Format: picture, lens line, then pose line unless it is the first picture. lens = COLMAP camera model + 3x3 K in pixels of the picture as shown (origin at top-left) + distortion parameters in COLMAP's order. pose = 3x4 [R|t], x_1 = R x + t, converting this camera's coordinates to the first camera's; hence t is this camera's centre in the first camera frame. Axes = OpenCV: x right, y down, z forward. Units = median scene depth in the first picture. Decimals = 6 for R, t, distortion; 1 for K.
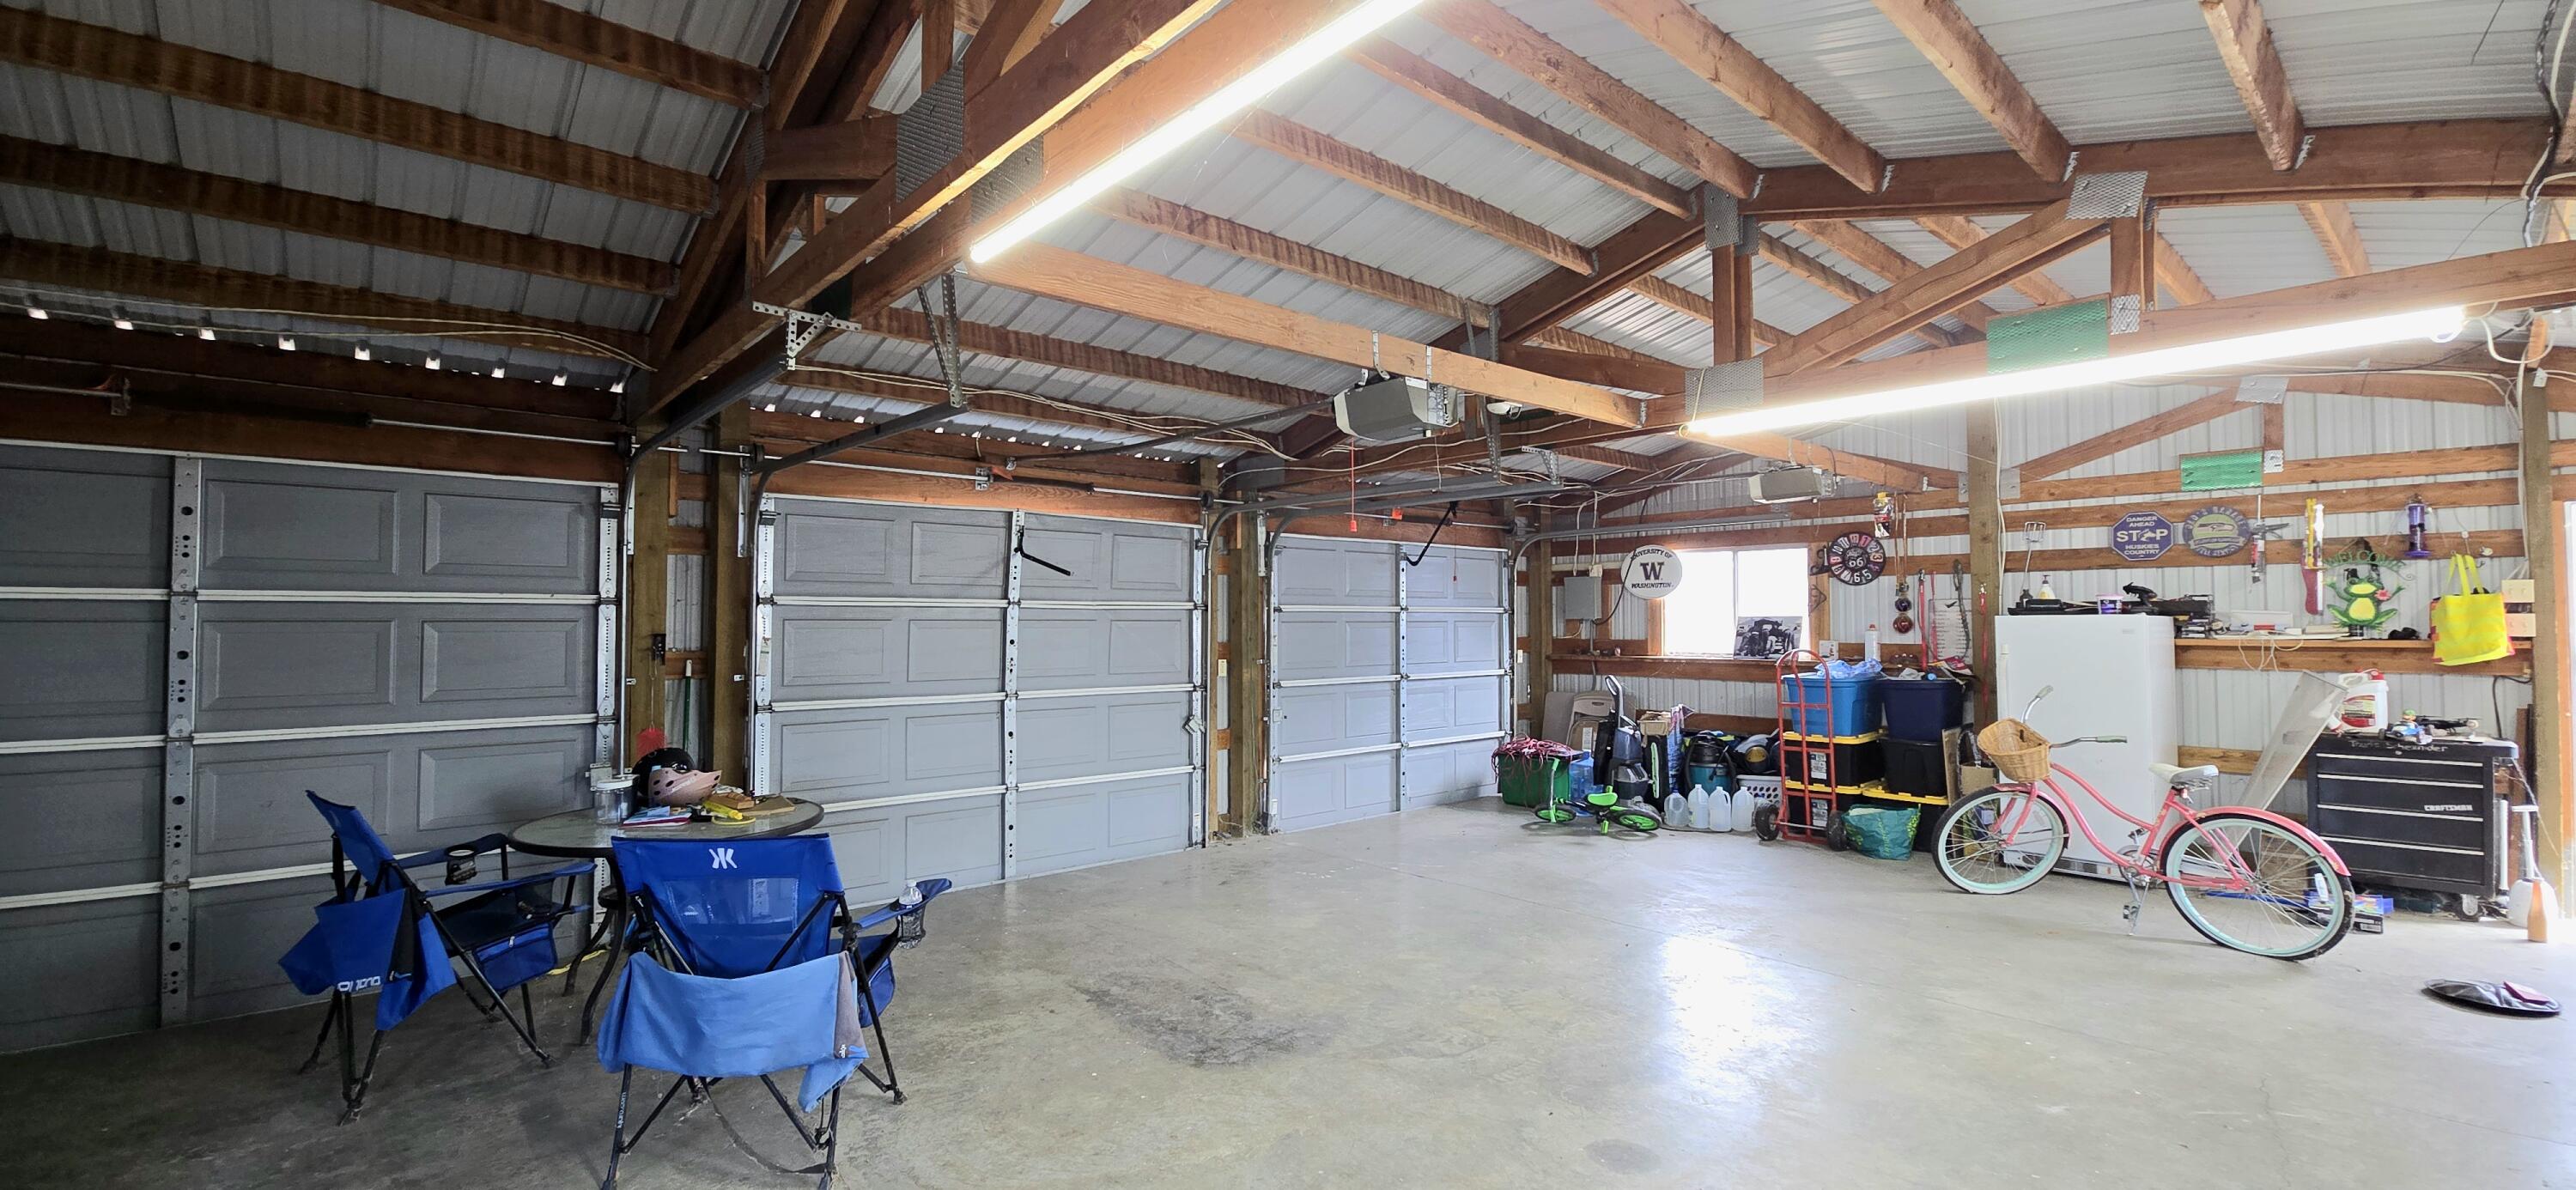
lens RADIAL K [[1052.4, 0, 1288.0], [0, 1052.4, 595.0], [0, 0, 1]] dist [0.000574, -0.000063]
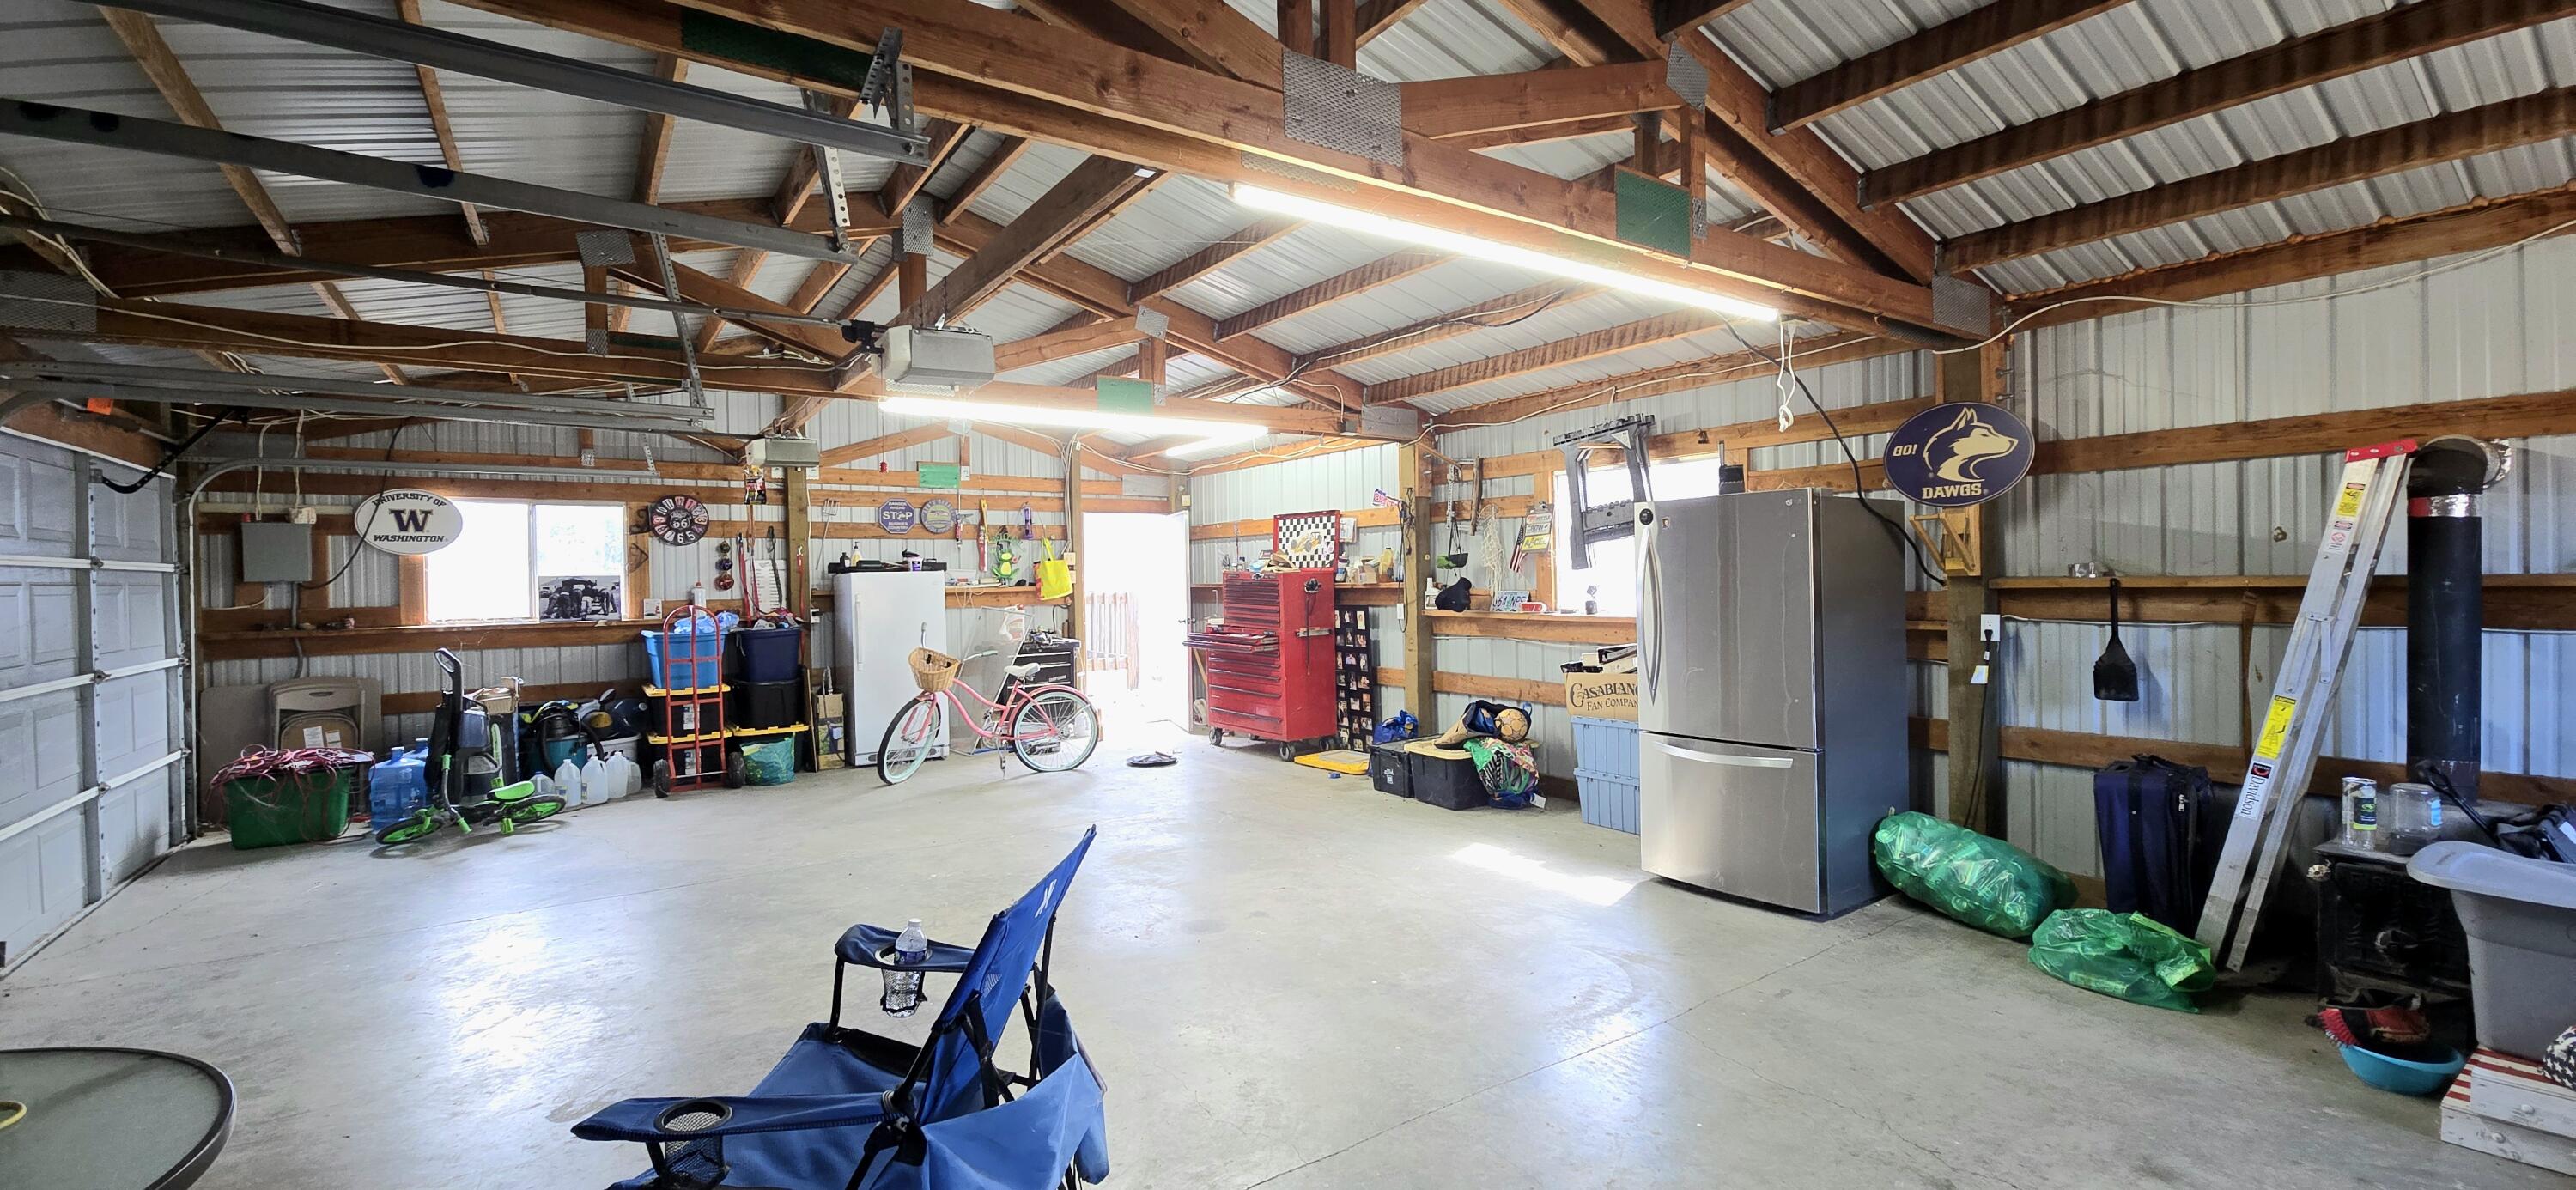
lens RADIAL K [[1052.4, 0, 1288.0], [0, 1052.4, 595.0], [0, 0, 1]] dist [0.000574, -0.000063]
pose [[0.109770, -0.019124, 0.993773, -0.427683], [-0.009873, 0.999745, 0.020329, 0.012421], [-0.993908, -0.012044, 0.109553, 0.270993]]
